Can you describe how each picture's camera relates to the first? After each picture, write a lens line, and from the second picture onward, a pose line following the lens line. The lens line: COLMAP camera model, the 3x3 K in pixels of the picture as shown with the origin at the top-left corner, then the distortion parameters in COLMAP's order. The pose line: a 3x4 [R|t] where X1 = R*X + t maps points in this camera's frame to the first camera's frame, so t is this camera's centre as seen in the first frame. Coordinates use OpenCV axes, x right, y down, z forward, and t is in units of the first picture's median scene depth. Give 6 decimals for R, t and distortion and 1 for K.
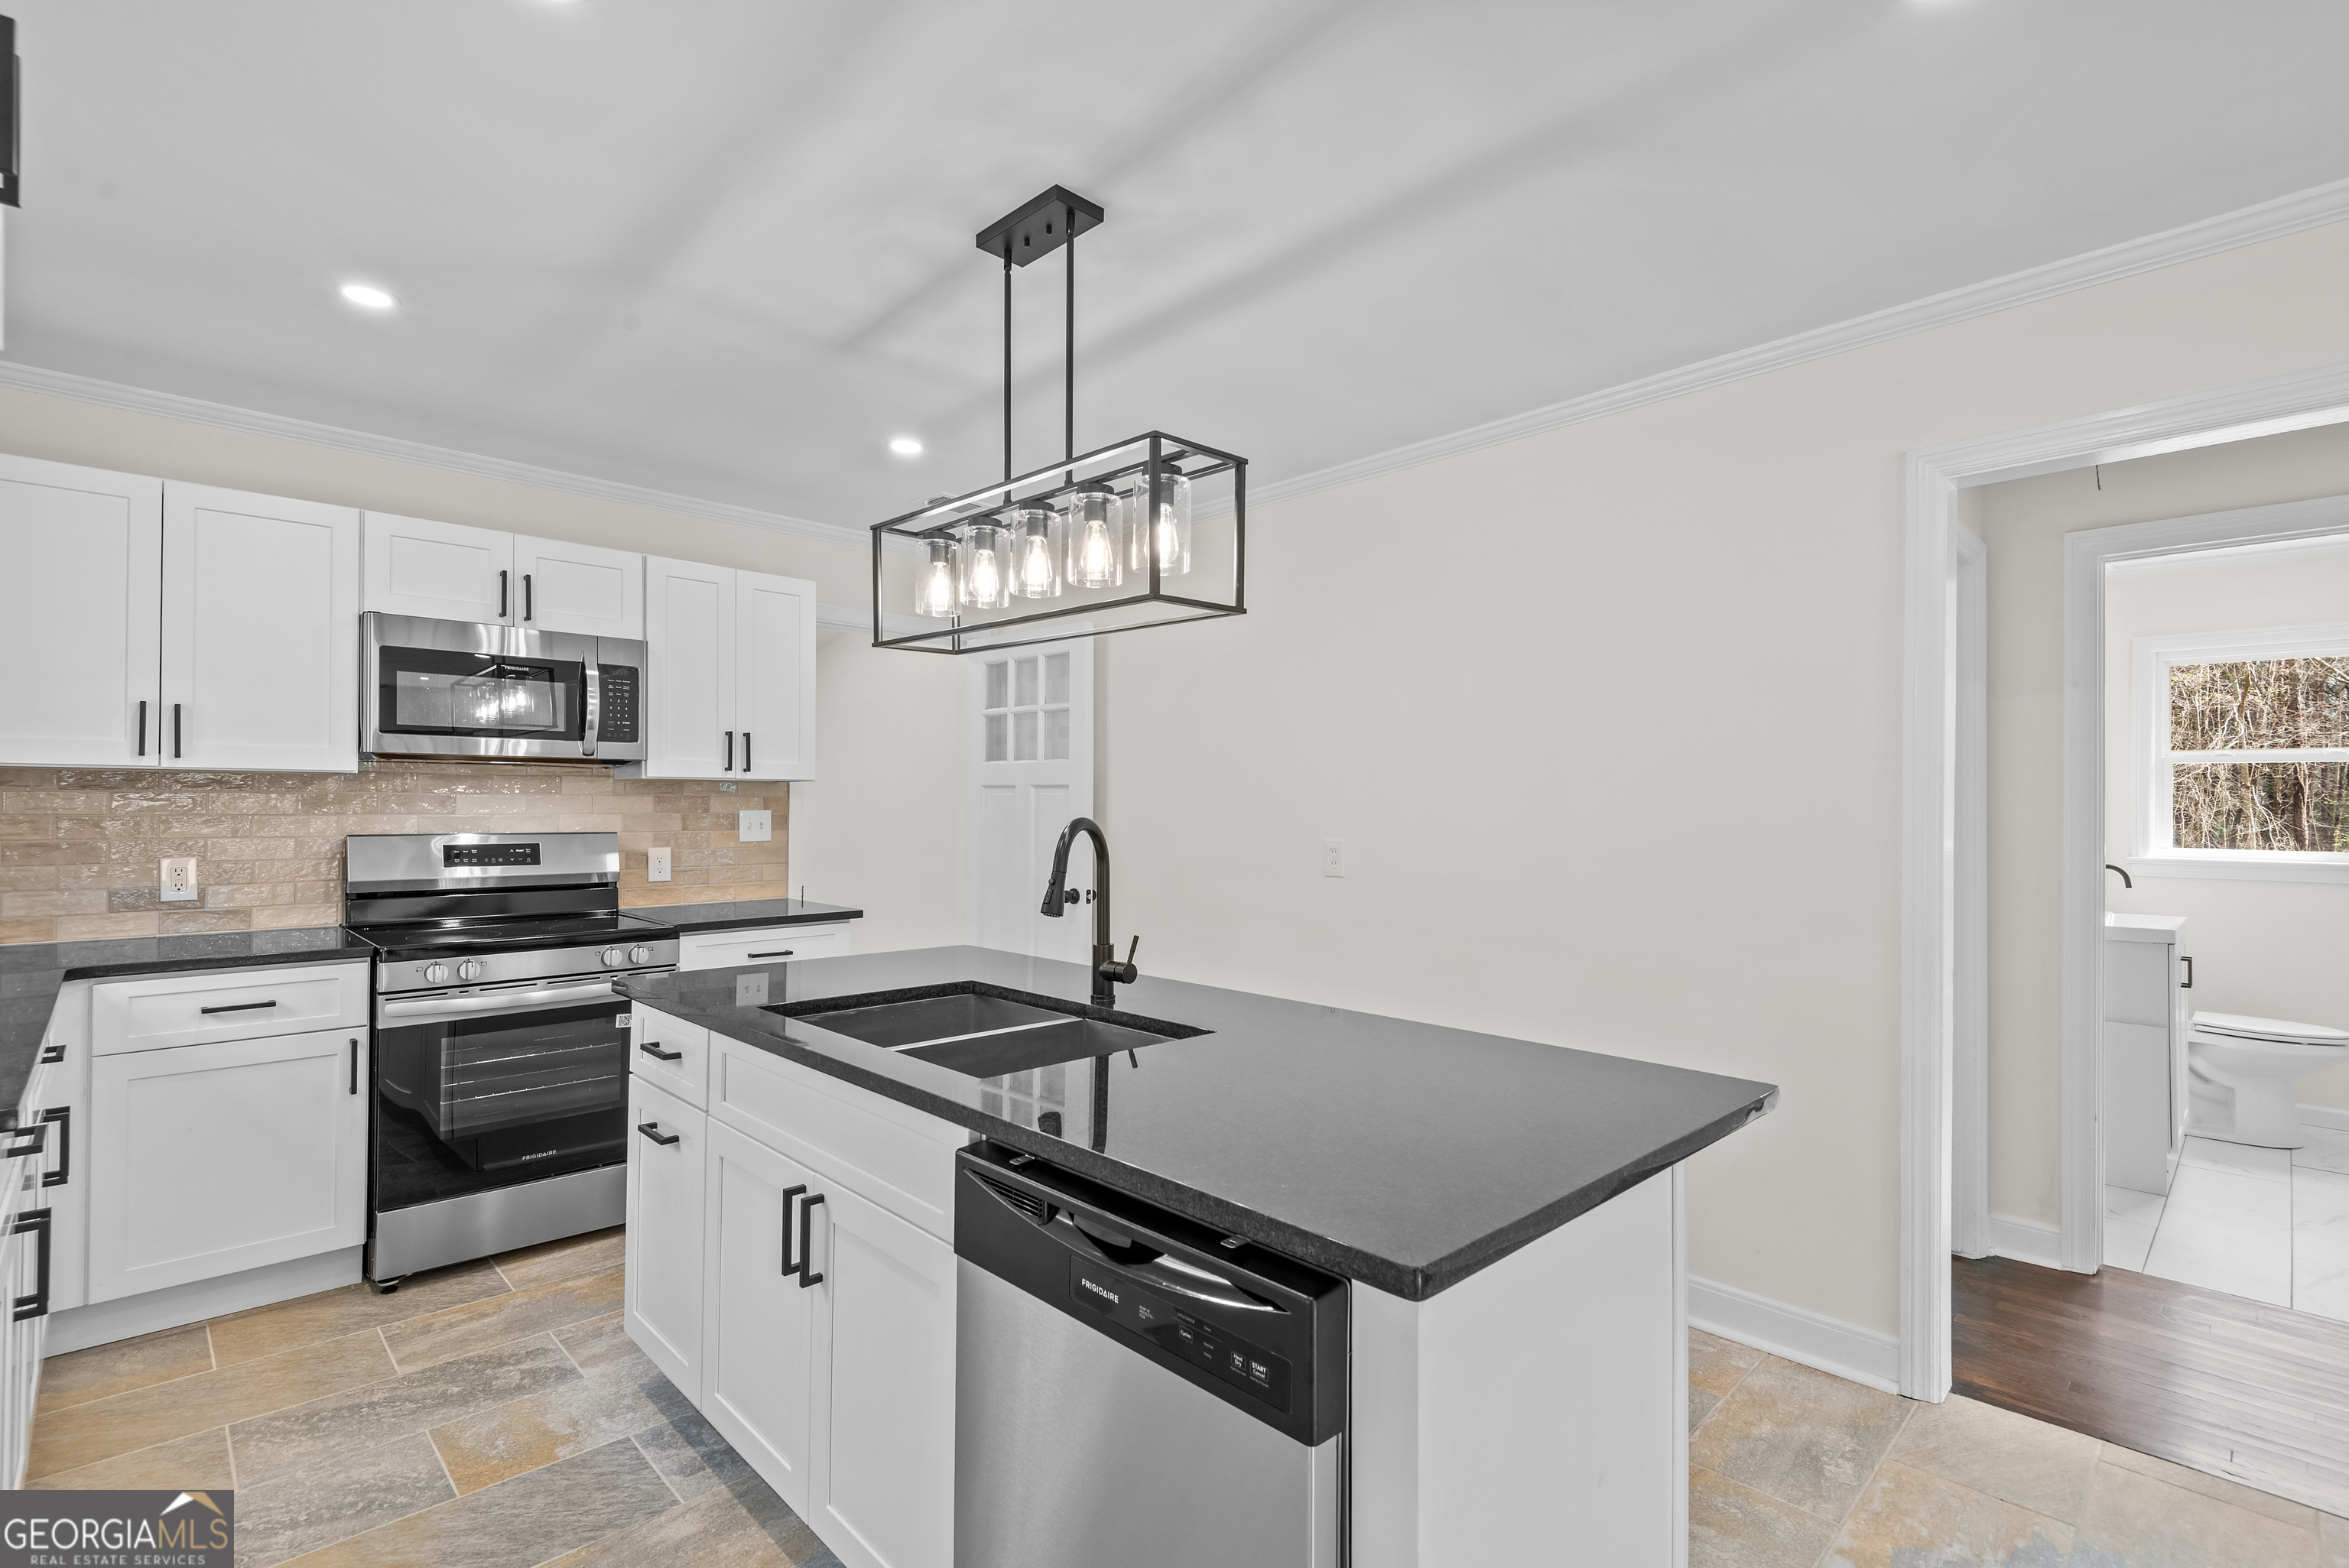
lens RADIAL K [[1076.1, 0, 1171.6], [0, 1076.1, 802.1], [0, 0, 1]] dist [0.029300, -0.014657]
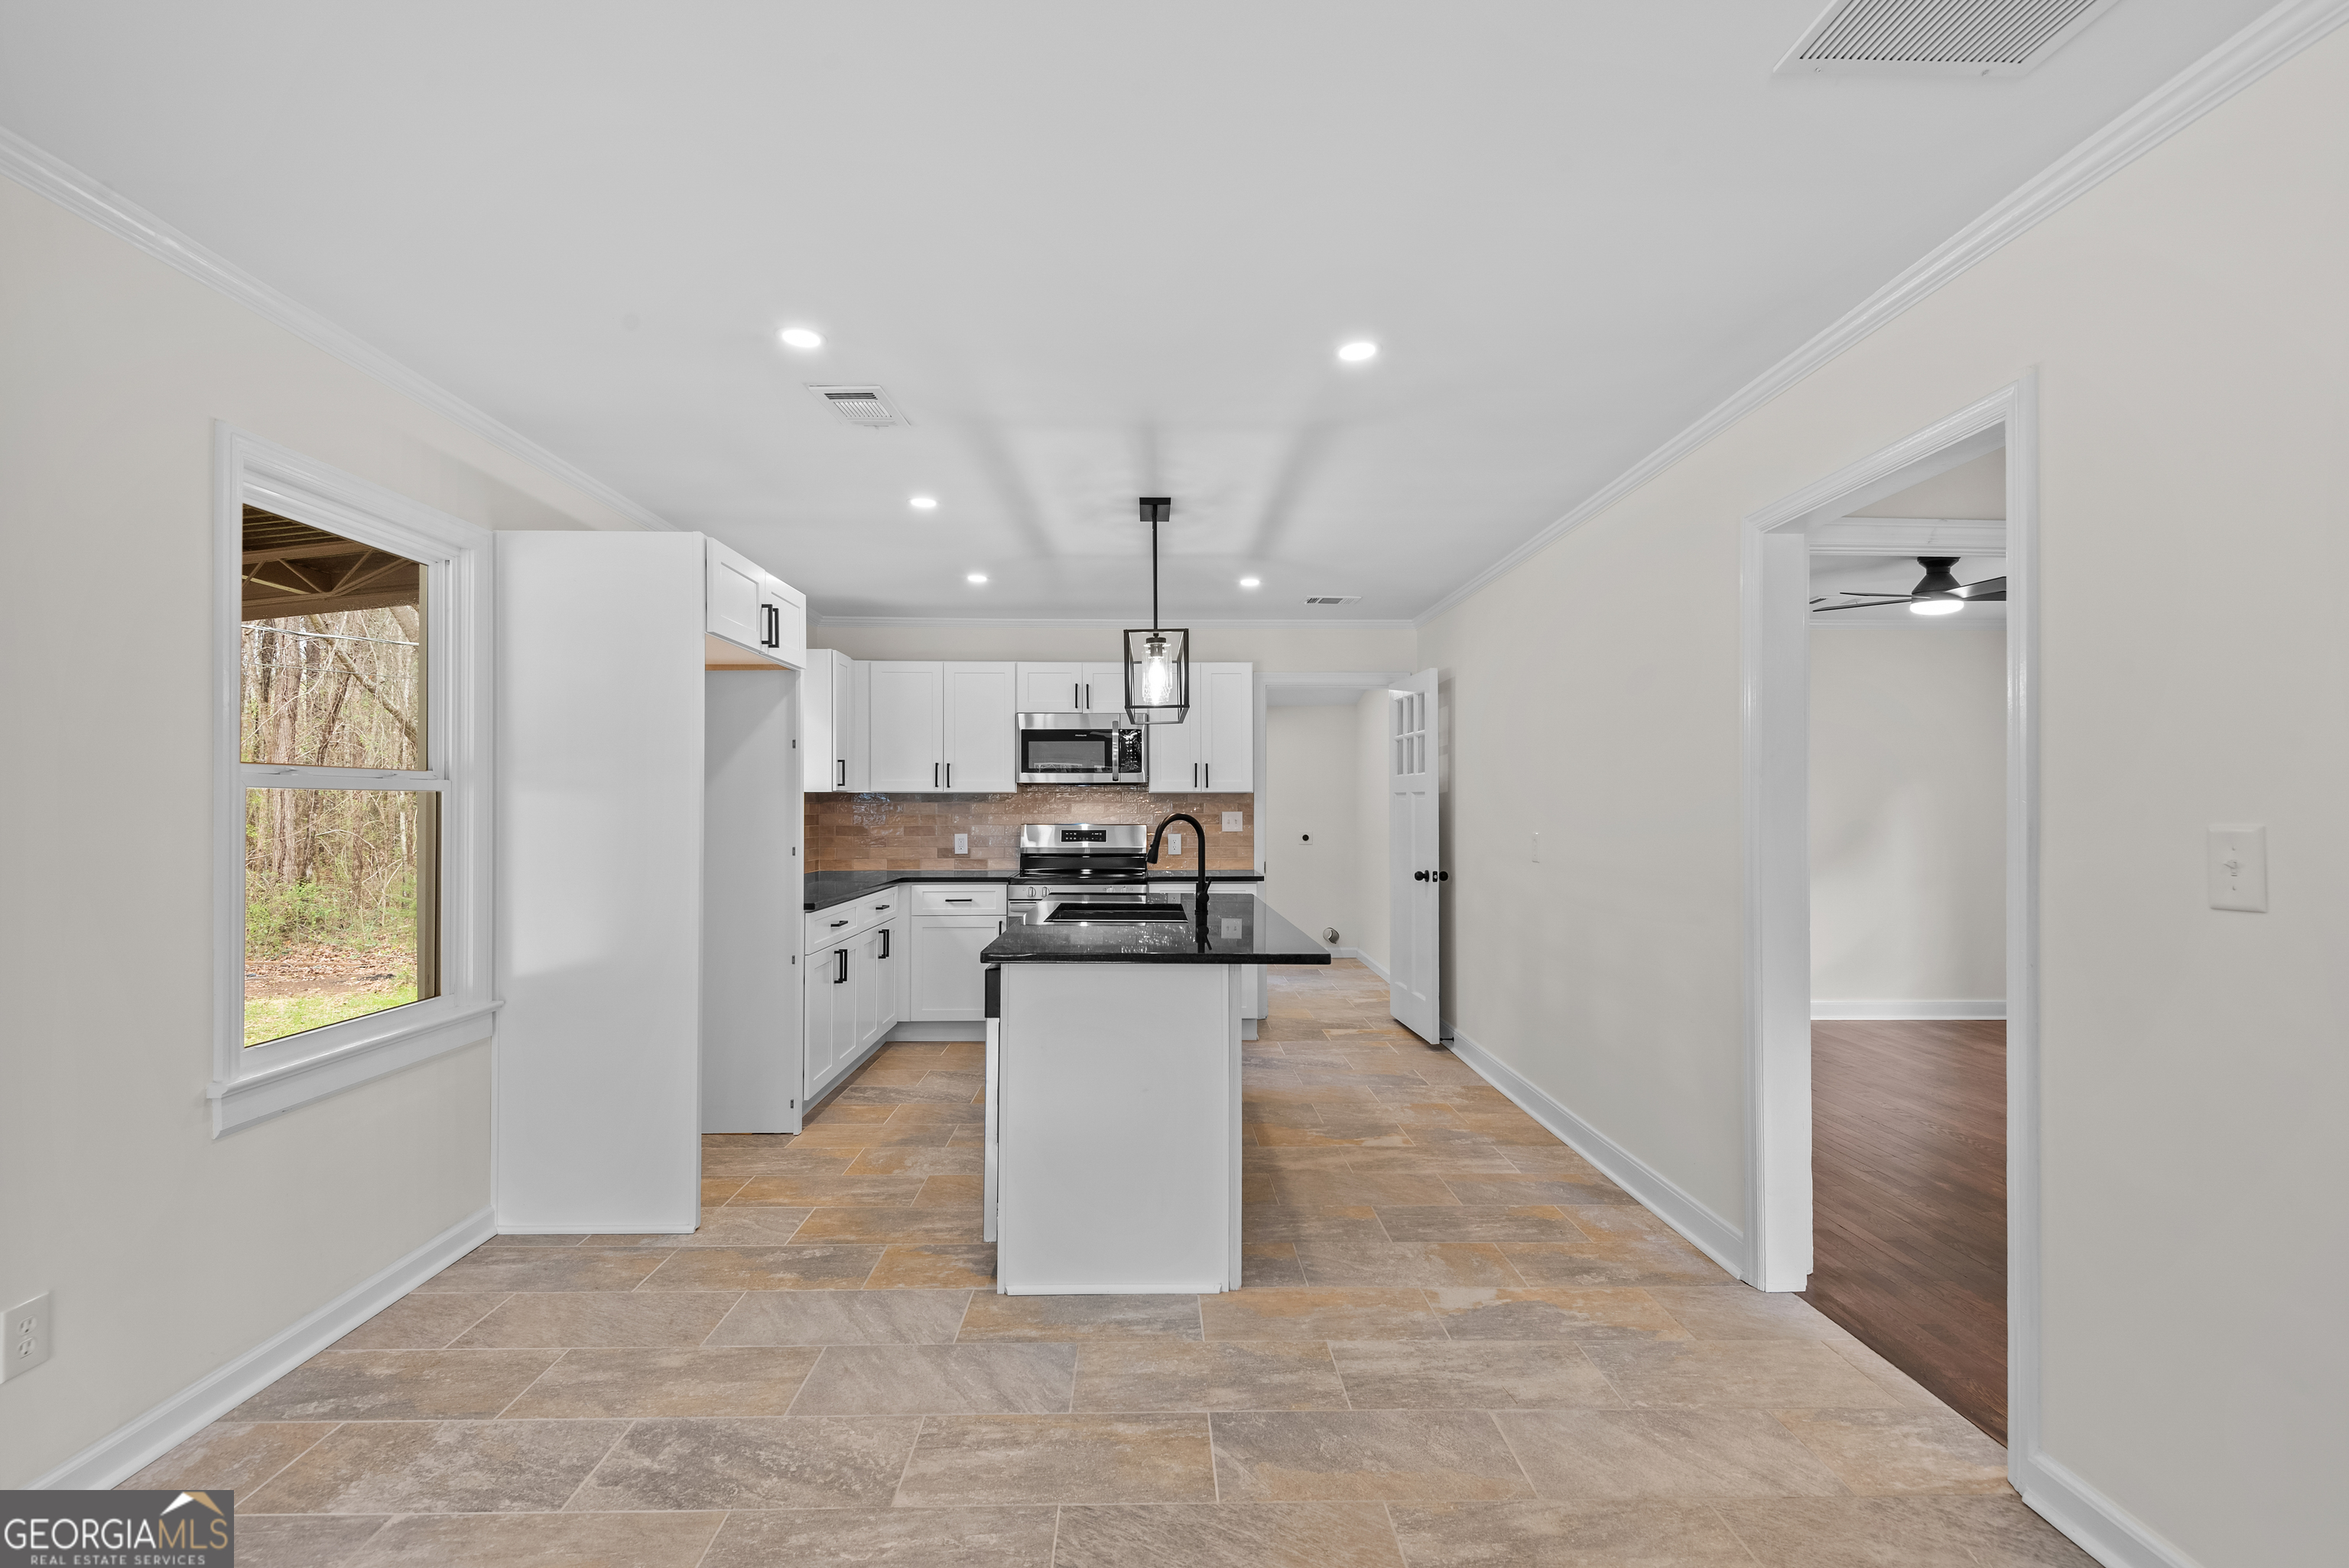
lens RADIAL K [[1076.1, 0, 1171.6], [0, 1076.1, 802.1], [0, 0, 1]] dist [0.029300, -0.014657]
pose [[0.733271, -0.011215, -0.679845, 0.798999], [0.006267, 0.999933, -0.009737, 0.011131], [0.679908, 0.002880, 0.733292, -0.257613]]
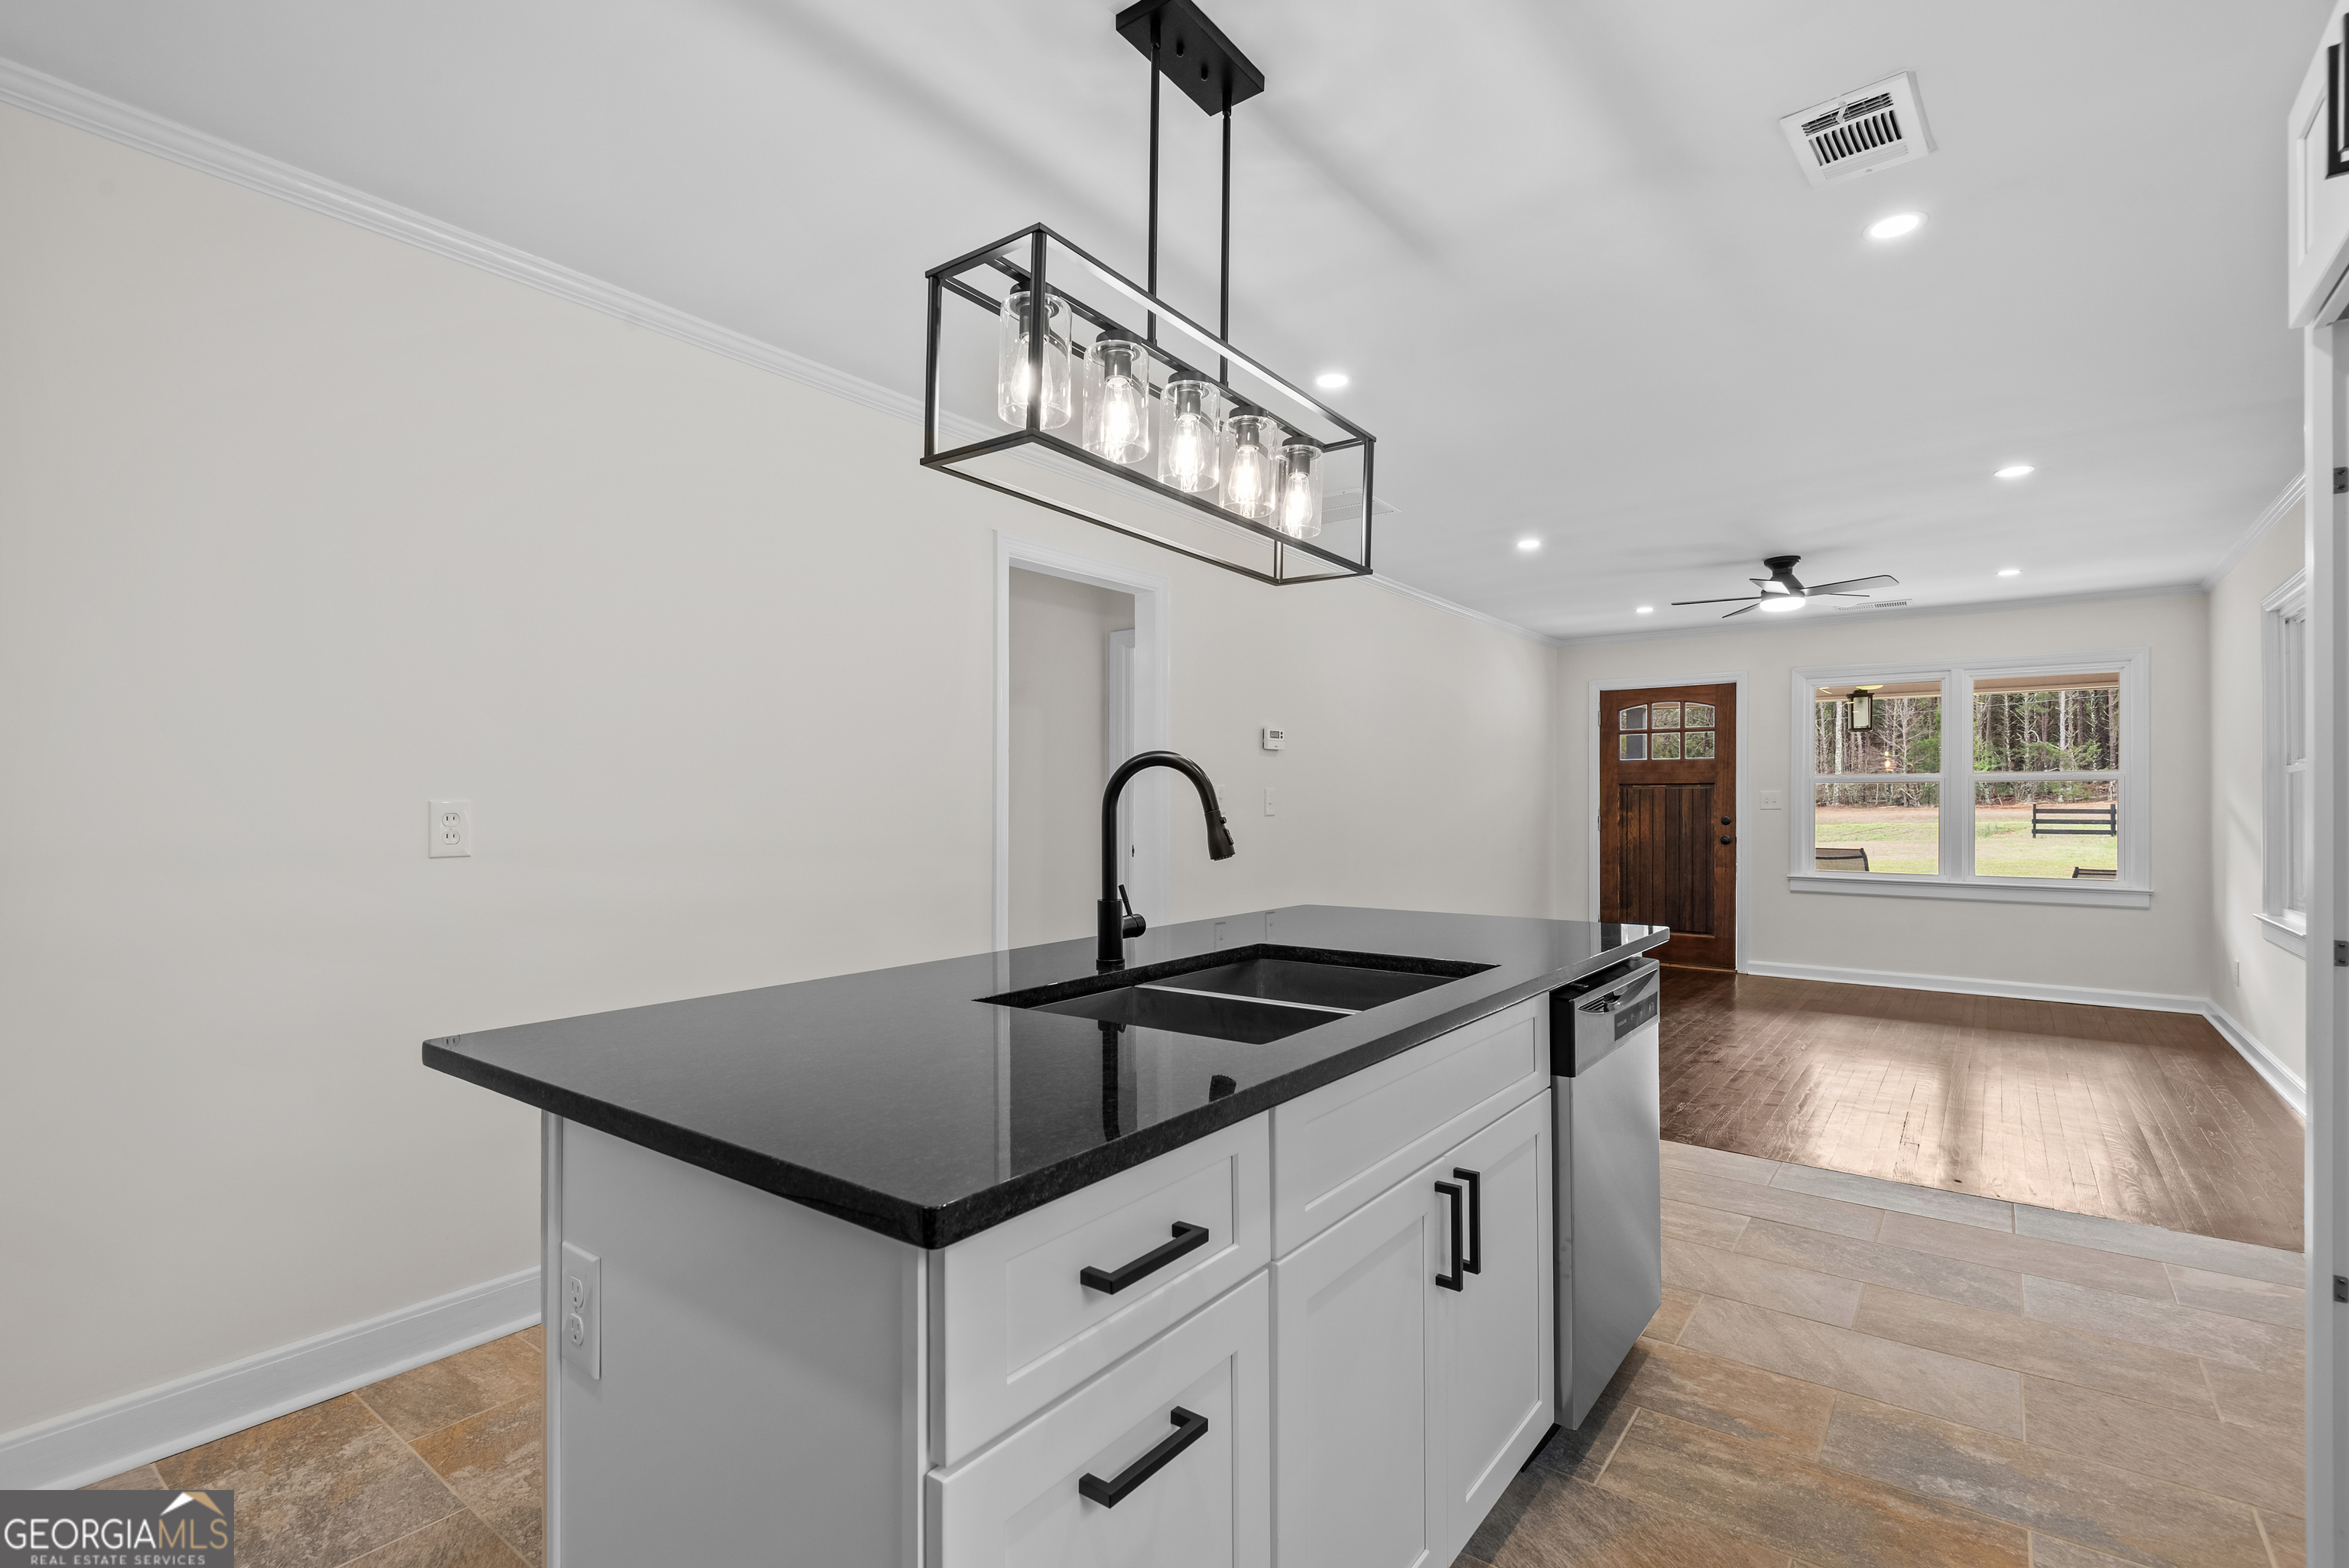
lens RADIAL K [[1076.1, 0, 1171.6], [0, 1076.1, 802.1], [0, 0, 1]] dist [0.029300, -0.014657]
pose [[-0.148657, -0.005900, 0.988871, -0.642135], [-0.004313, 0.999977, 0.005318, 0.034775], [-0.988879, -0.003475, -0.148679, 0.759570]]
